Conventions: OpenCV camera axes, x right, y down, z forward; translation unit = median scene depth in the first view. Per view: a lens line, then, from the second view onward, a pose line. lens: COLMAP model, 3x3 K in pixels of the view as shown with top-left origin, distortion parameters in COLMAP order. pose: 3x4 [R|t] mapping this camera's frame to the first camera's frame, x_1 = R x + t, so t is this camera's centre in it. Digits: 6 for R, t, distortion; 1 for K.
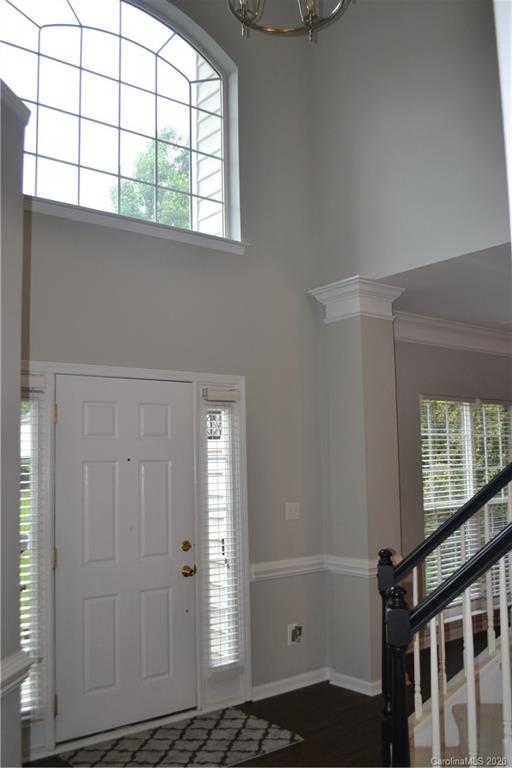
lens RADIAL K [[718.8, 0, 255.8], [0, 718.8, 384.6], [0, 0, 1]] dist [-0.056910, 0.000000]
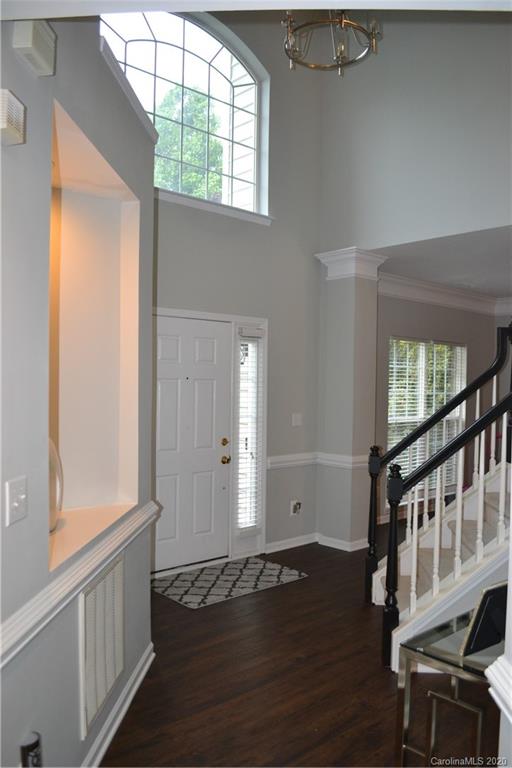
lens RADIAL K [[620.8, 0, 260.5], [0, 620.8, 386.8], [0, 0, 1]] dist [-0.066798, -0.004148]
pose [[0.997402, 0.034115, 0.063447, -0.099046], [-0.041283, 0.992469, 0.115327, -0.018990], [-0.059034, -0.117647, 0.991299, -0.161492]]
